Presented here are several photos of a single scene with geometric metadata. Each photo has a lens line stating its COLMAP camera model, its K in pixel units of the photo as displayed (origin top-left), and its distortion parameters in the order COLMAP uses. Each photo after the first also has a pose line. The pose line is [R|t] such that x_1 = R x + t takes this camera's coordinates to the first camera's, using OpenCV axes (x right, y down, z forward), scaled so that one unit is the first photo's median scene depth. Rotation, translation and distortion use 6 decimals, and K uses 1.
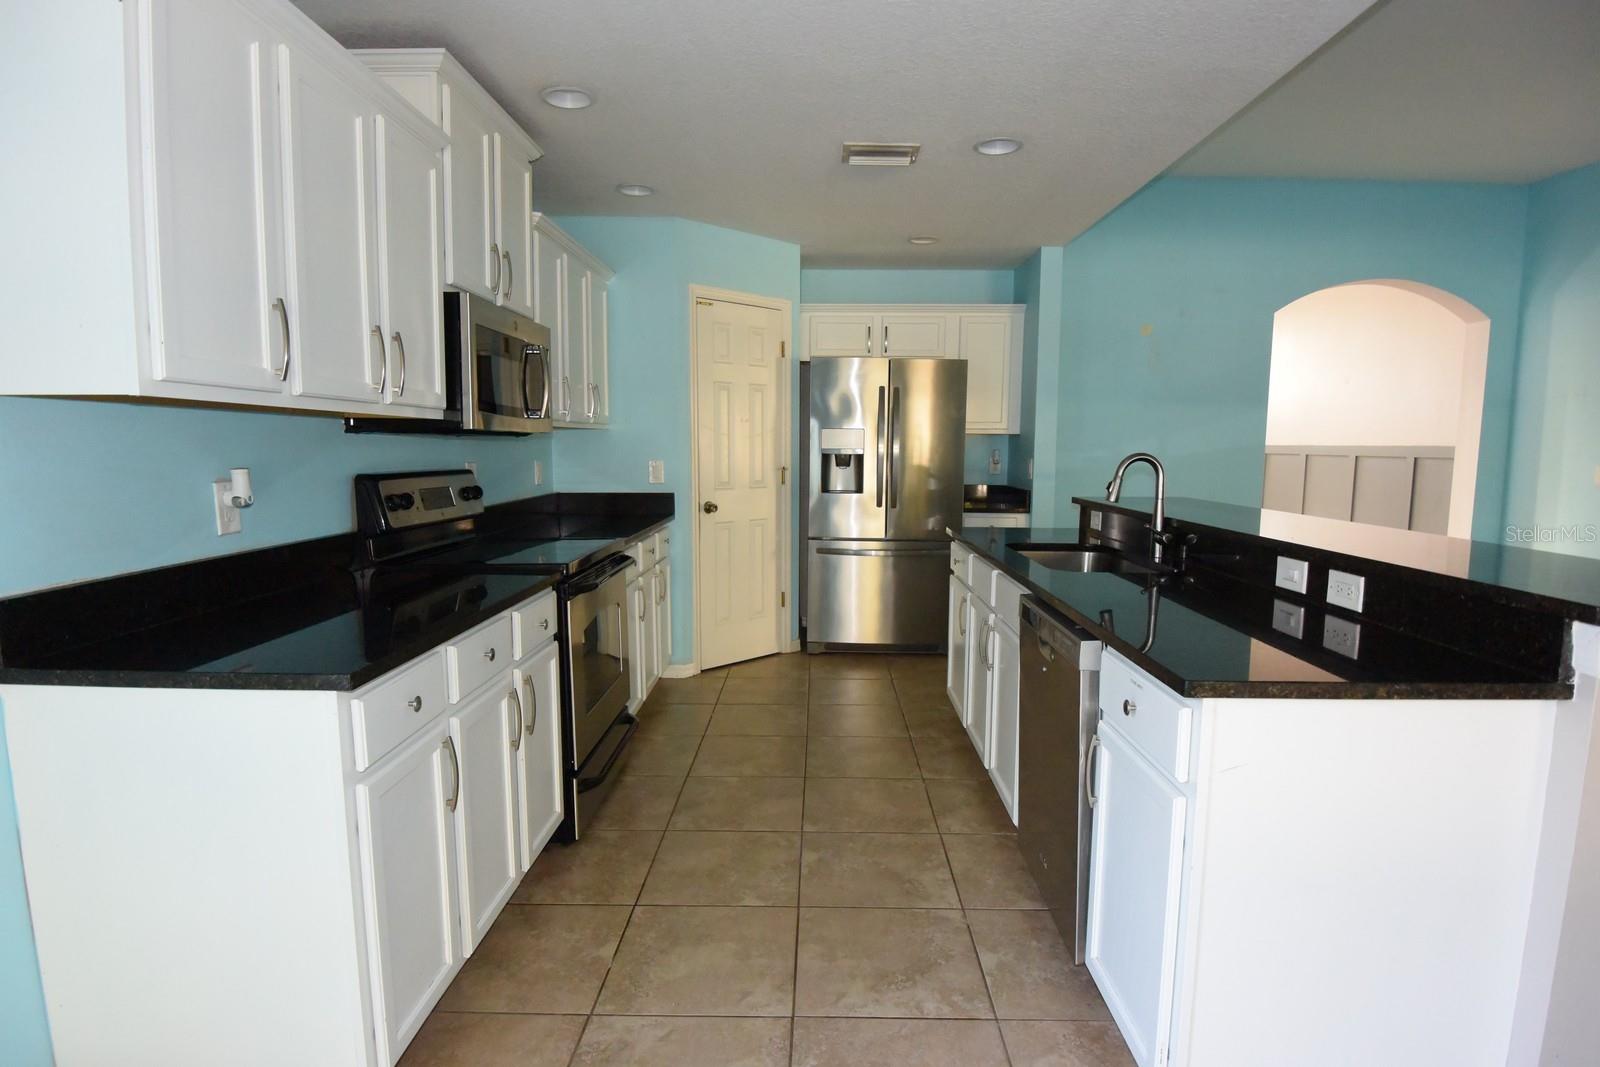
lens RADIAL K [[840.6, 0, 804.0], [0, 840.6, 542.3], [0, 0, 1]] dist [-0.001818, -0.026208]
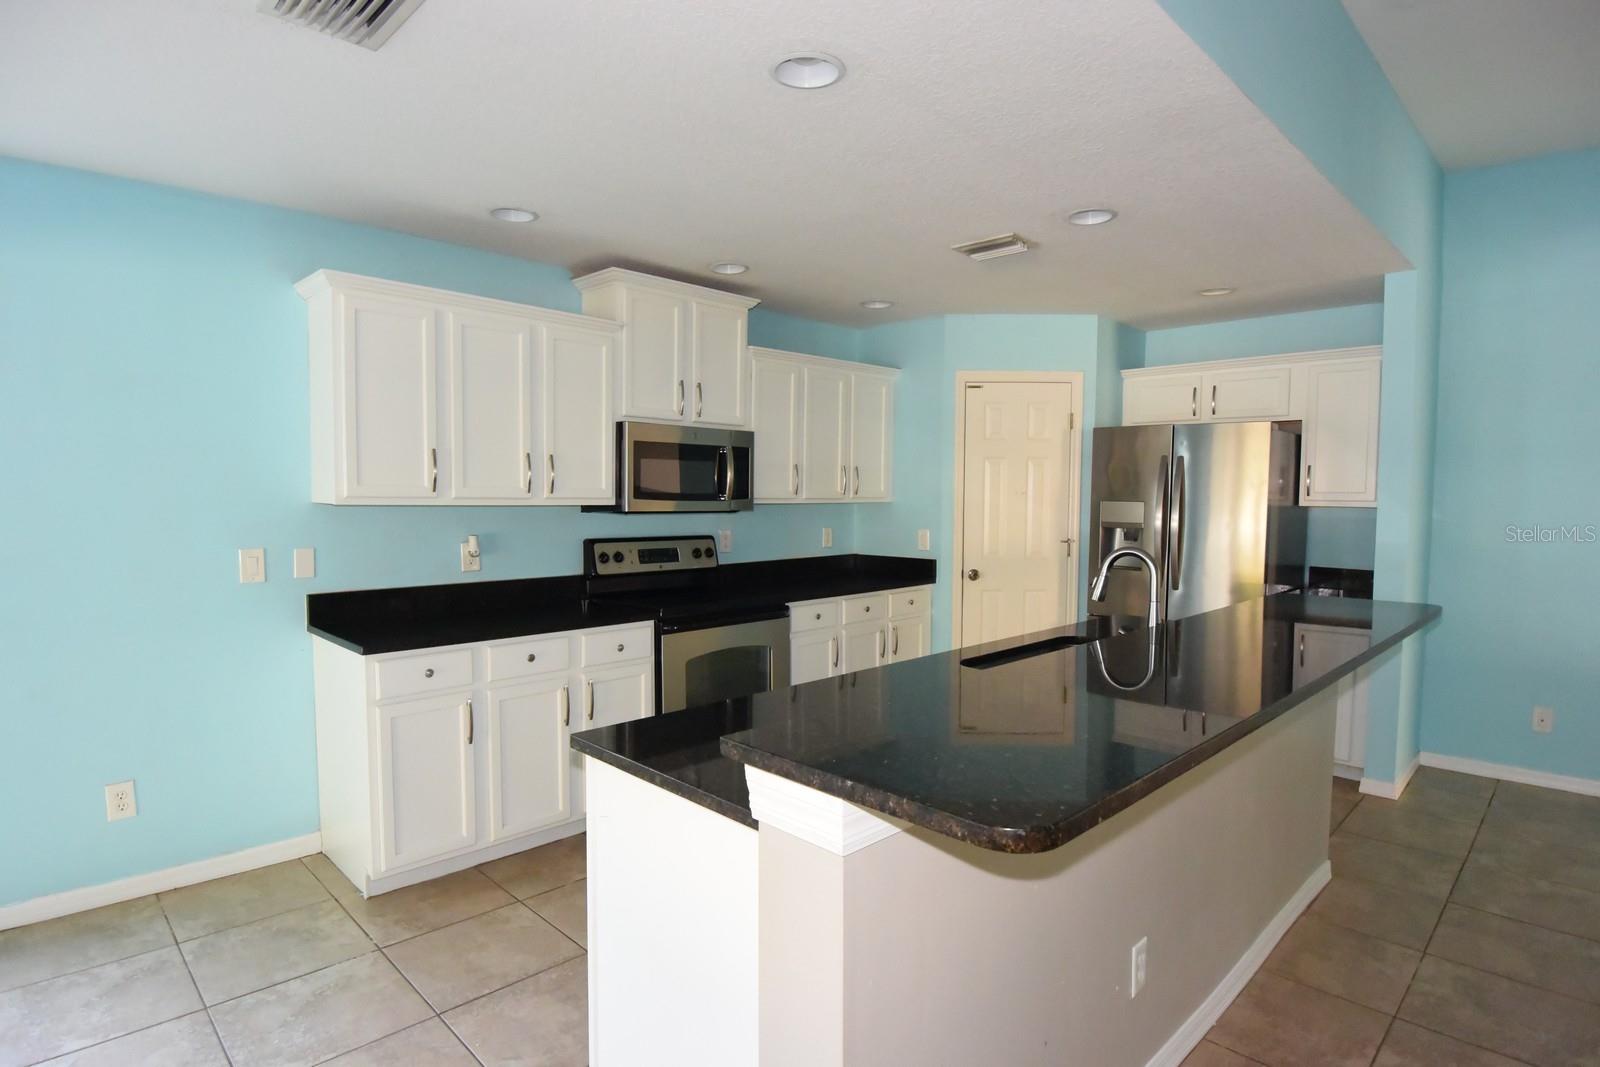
lens RADIAL K [[840.6, 0, 804.0], [0, 840.6, 542.3], [0, 0, 1]] dist [-0.001818, -0.026208]
pose [[0.718687, 0.037459, -0.694324, 0.777361], [-0.080945, 0.996266, -0.030037, -0.054922], [0.690606, 0.077790, 0.719035, 0.135684]]
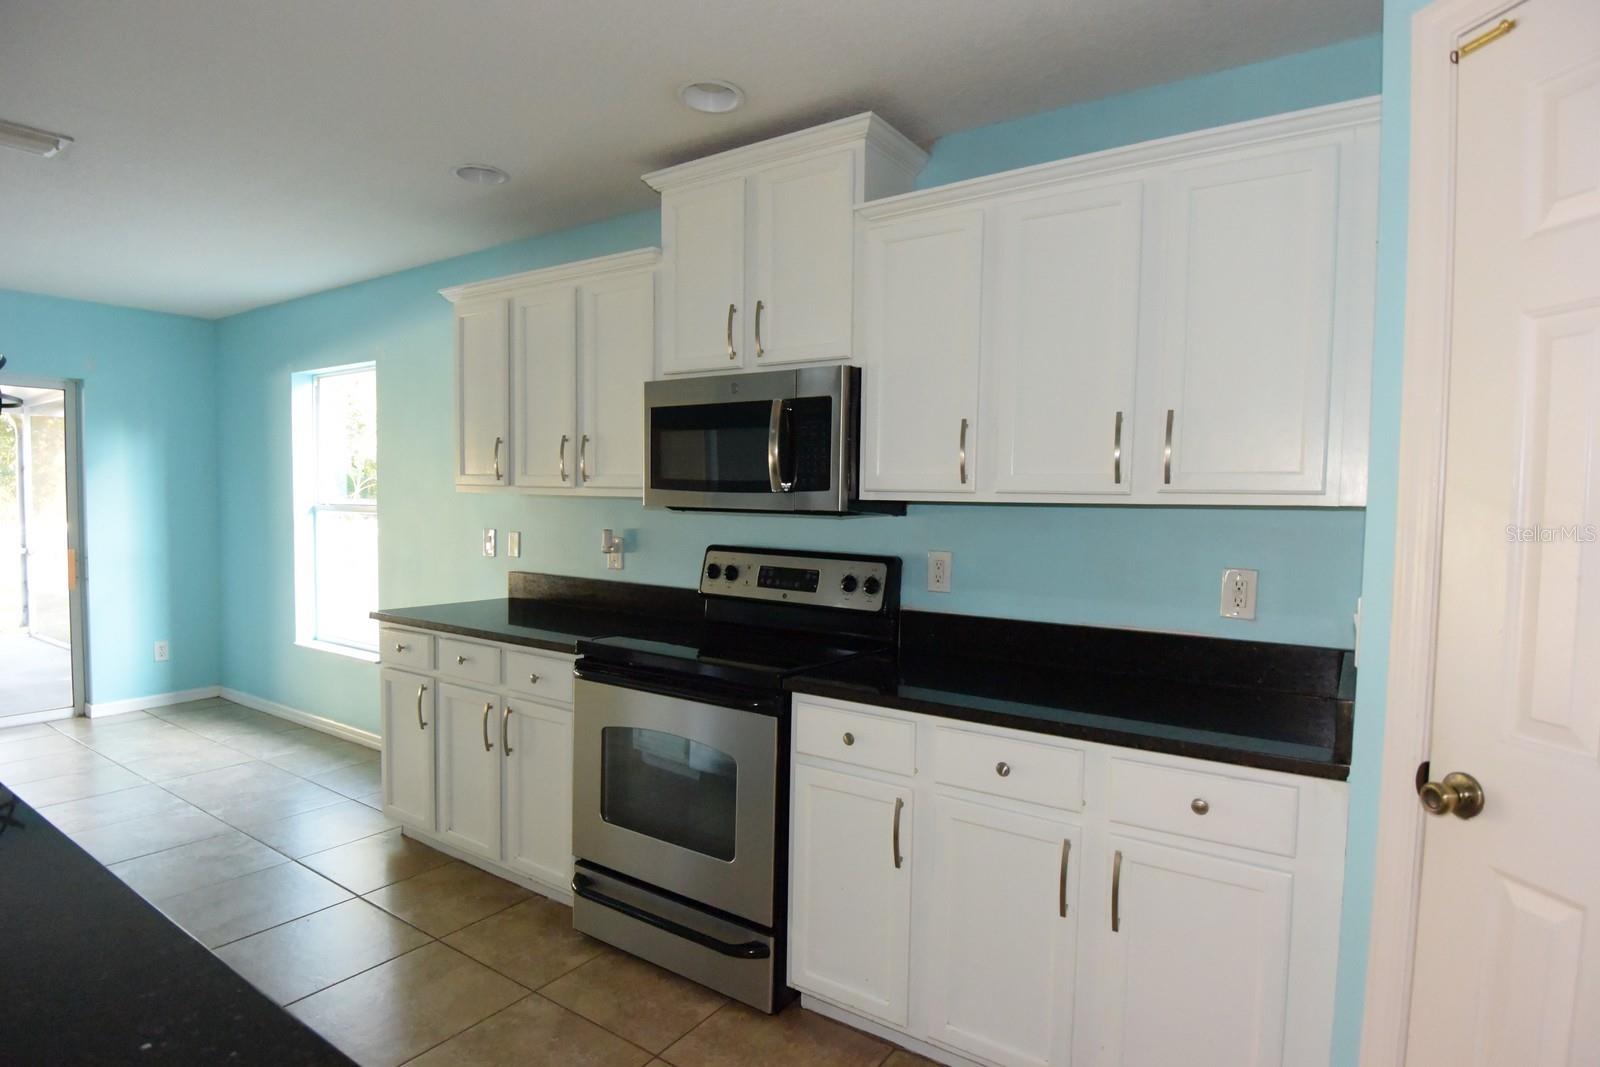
lens RADIAL K [[840.6, 0, 804.0], [0, 840.6, 542.3], [0, 0, 1]] dist [-0.001818, -0.026208]
pose [[-0.558071, 0.052274, -0.828145, 0.345533], [-0.099177, 0.986658, 0.129113, -0.226146], [0.823845, 0.154187, -0.545441, 1.587007]]
